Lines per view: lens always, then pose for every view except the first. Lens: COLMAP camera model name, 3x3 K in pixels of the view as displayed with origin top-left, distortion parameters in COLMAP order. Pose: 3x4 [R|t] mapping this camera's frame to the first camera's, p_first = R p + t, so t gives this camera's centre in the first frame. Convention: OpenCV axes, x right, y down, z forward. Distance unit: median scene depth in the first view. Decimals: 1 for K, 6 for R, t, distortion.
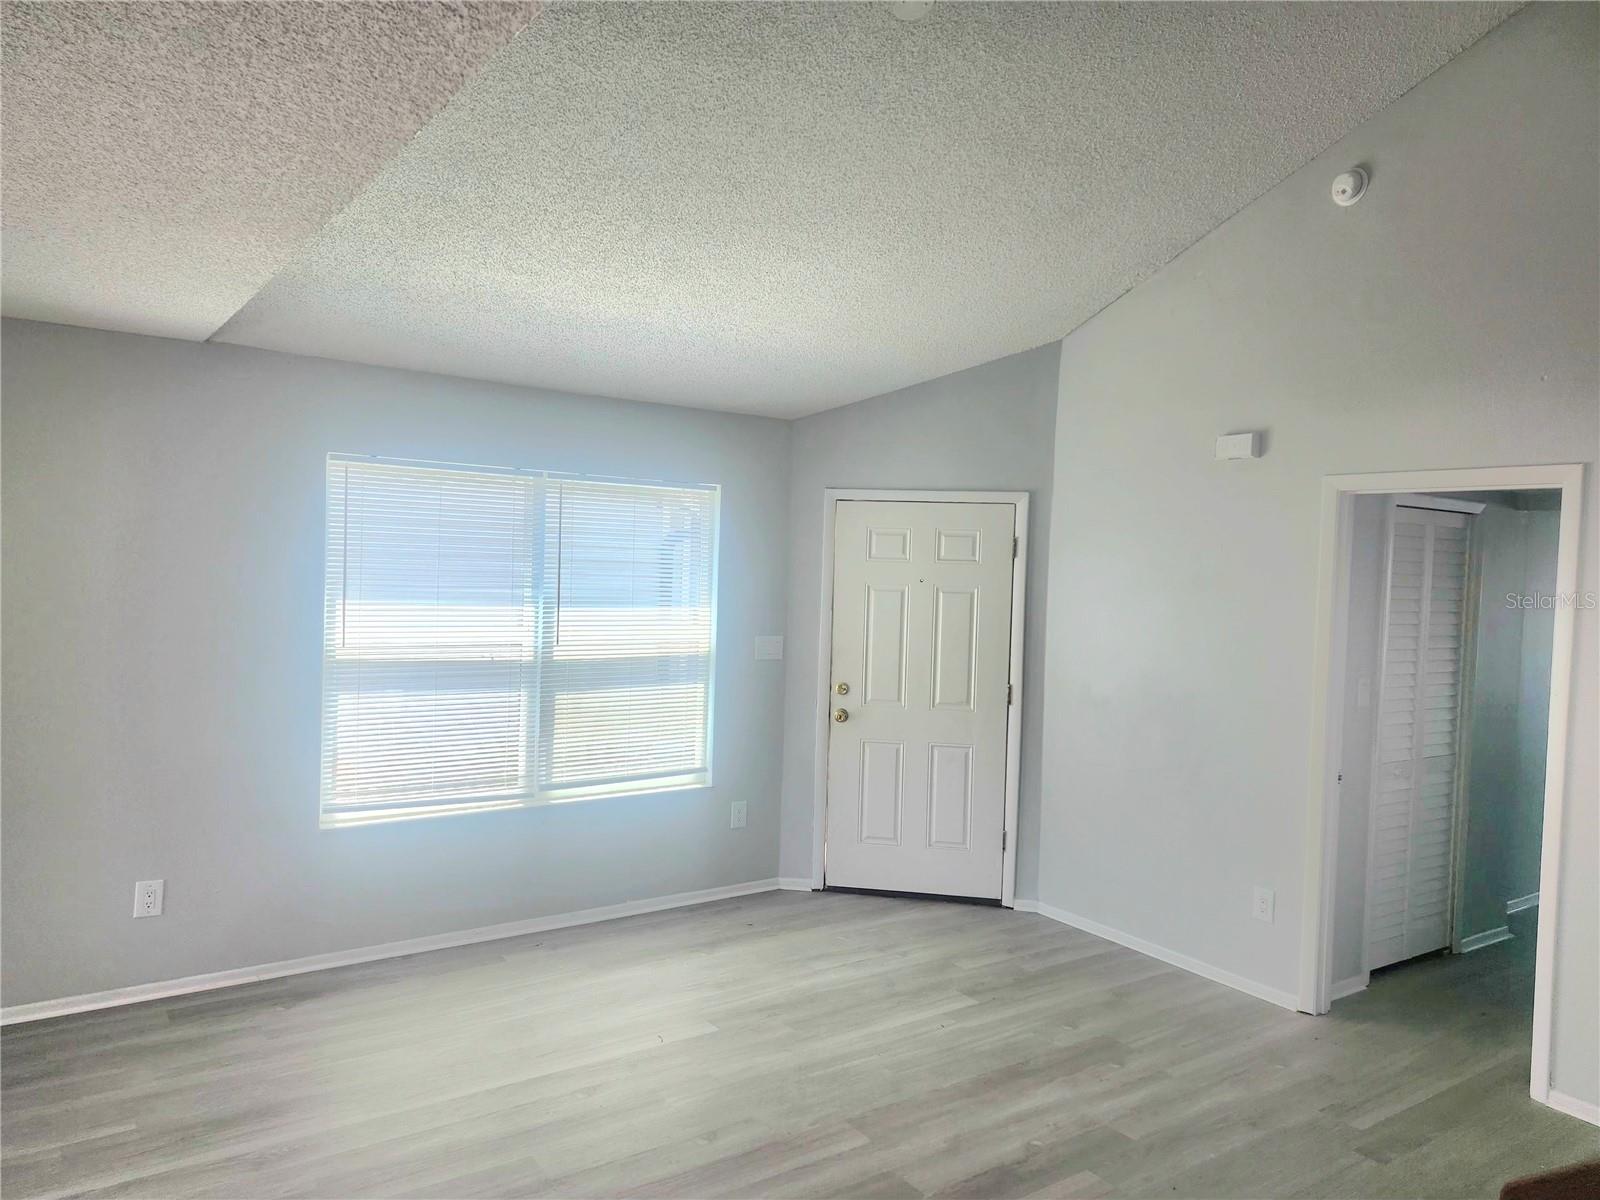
lens RADIAL K [[1120.1, 0, 804.7], [0, 1120.1, 606.2], [0, 0, 1]] dist [0.106754, -0.115542]
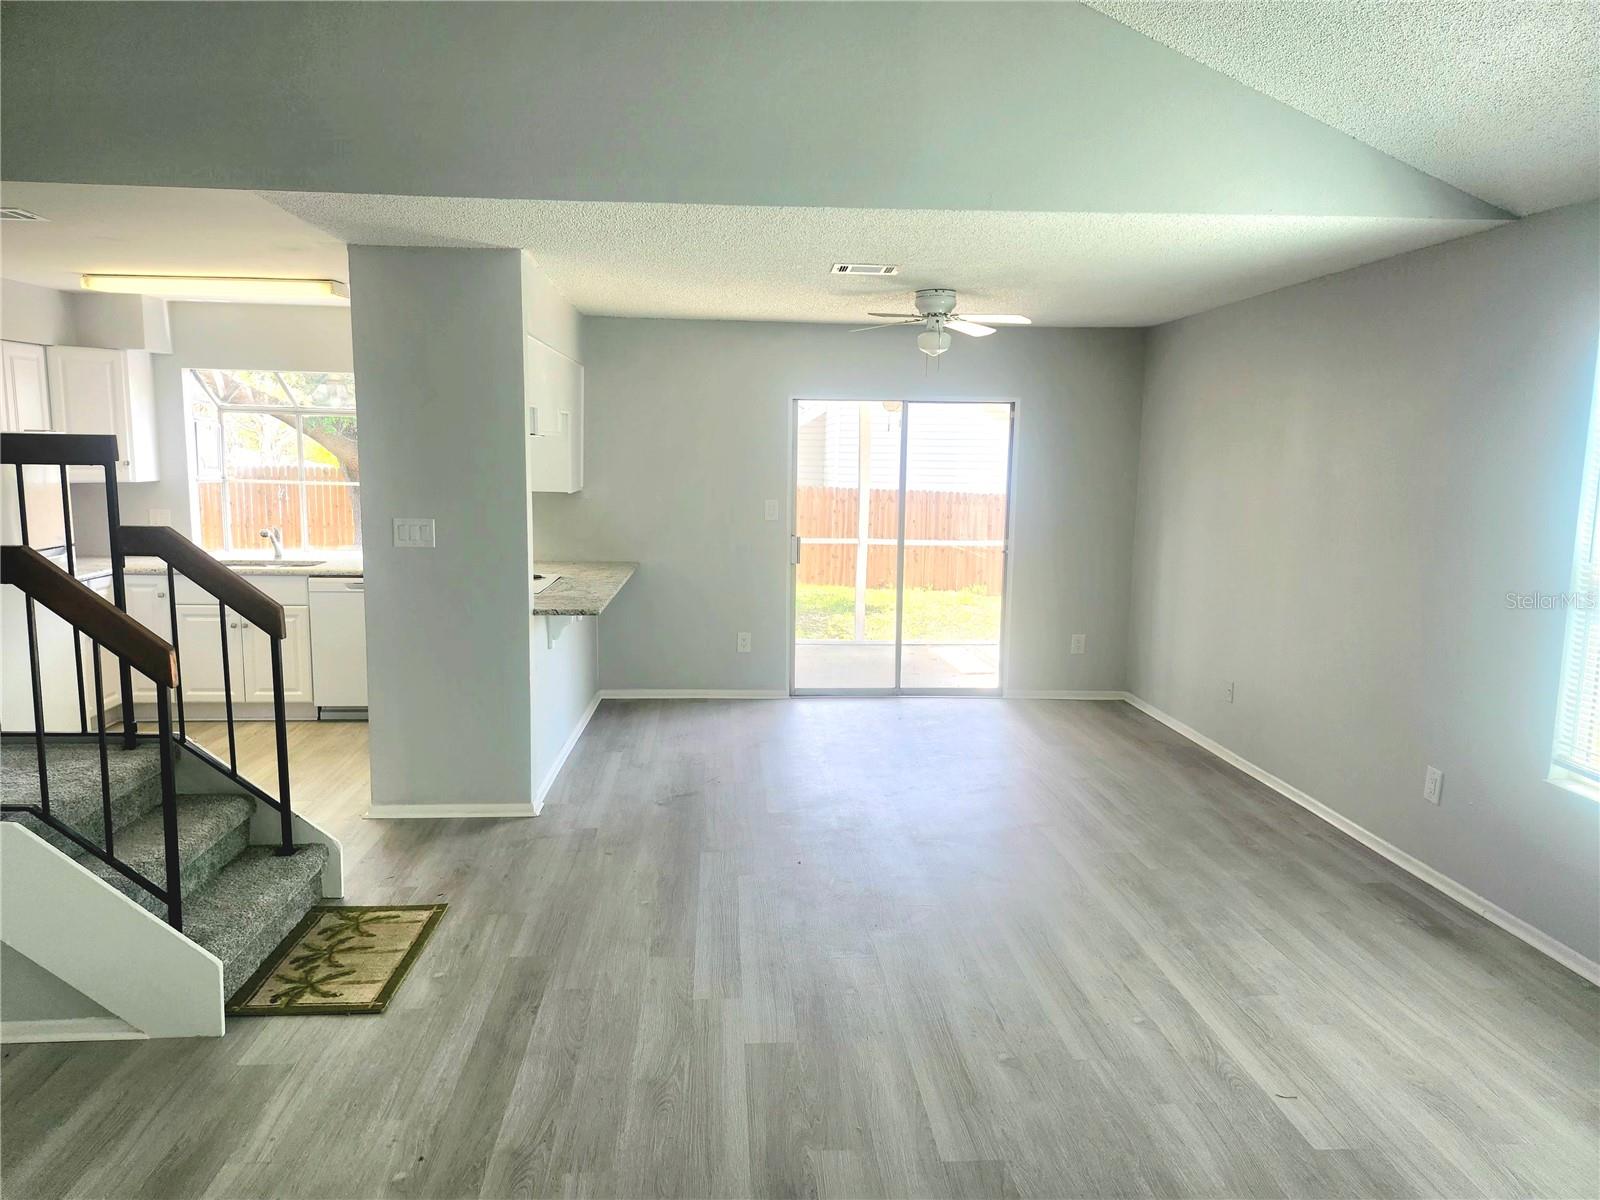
lens RADIAL K [[1120.1, 0, 804.7], [0, 1120.1, 606.2], [0, 0, 1]] dist [0.106754, -0.115542]
pose [[-0.521586, 0.073476, -0.850029, 0.505200], [-0.067189, 0.989654, 0.126773, 0.000914], [0.850549, 0.123235, -0.511252, 0.866624]]
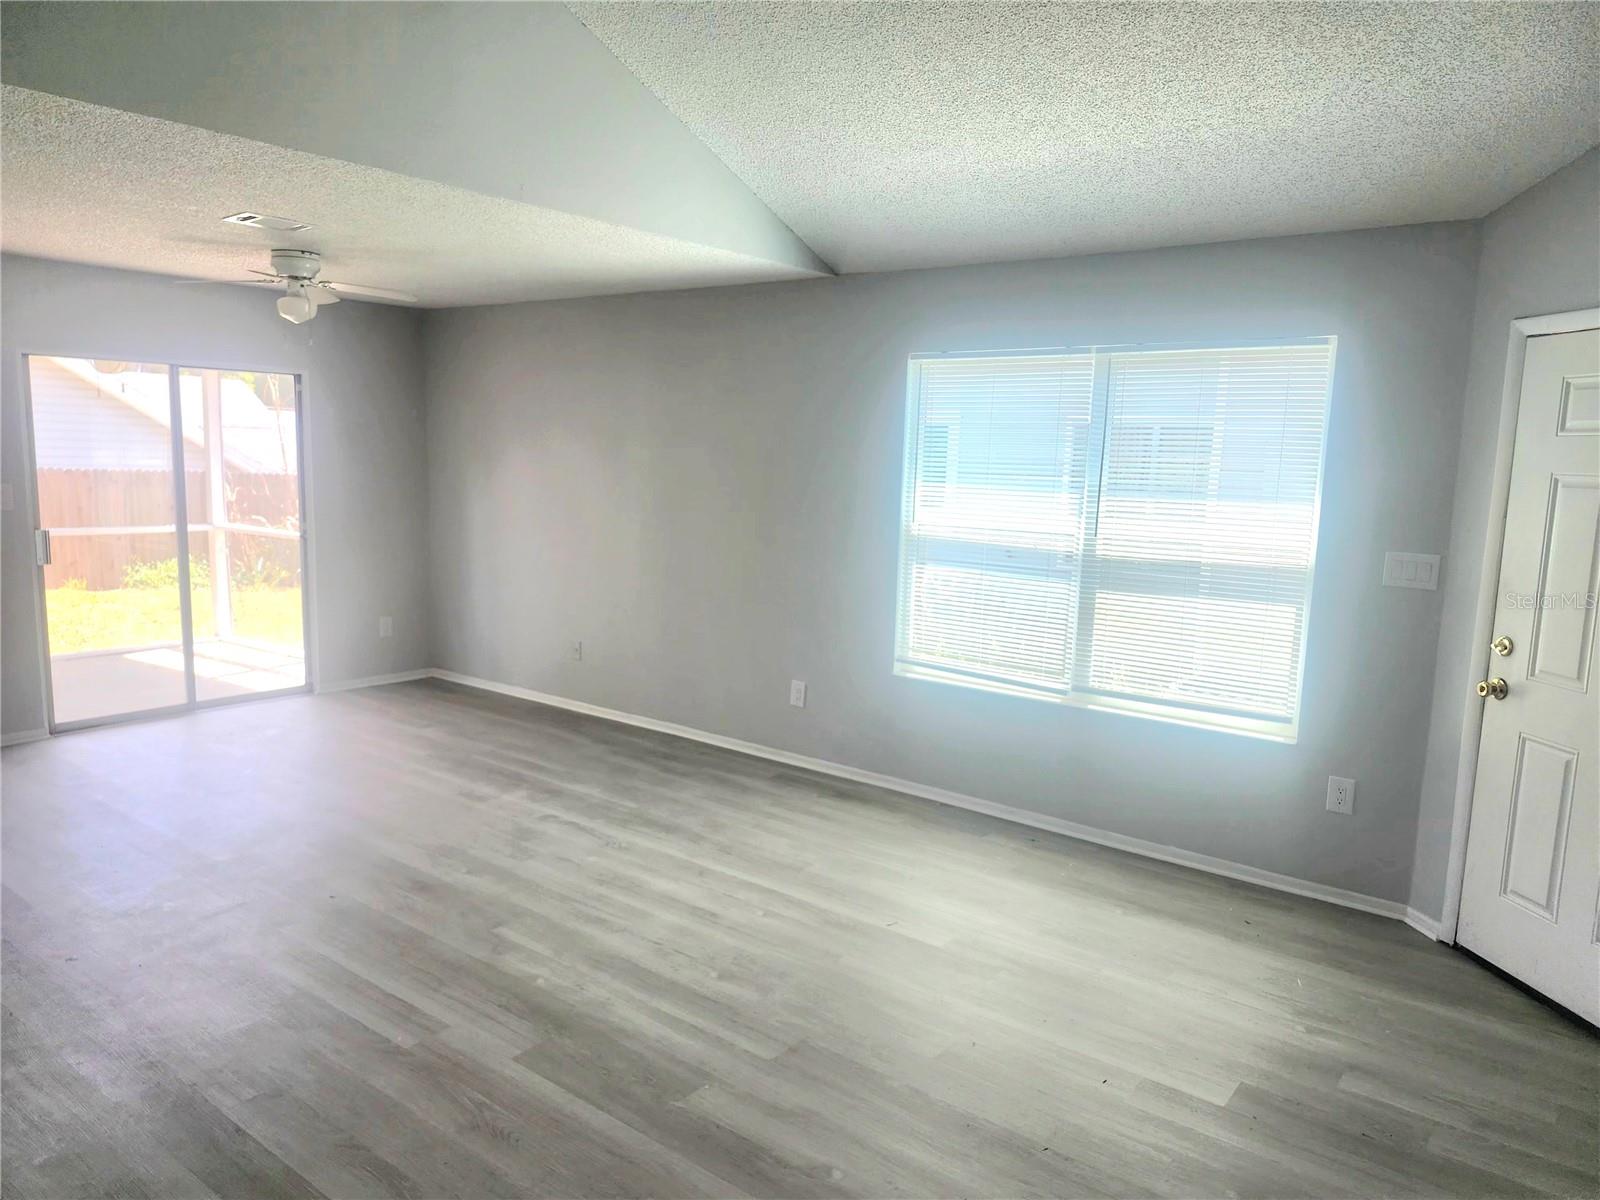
lens RADIAL K [[1120.1, 0, 804.7], [0, 1120.1, 606.2], [0, 0, 1]] dist [0.106754, -0.115542]
pose [[0.288056, 0.108945, -0.951396, 0.603262], [-0.057944, 0.993670, 0.096242, 0.015412], [0.955859, 0.027405, 0.292545, 0.512775]]
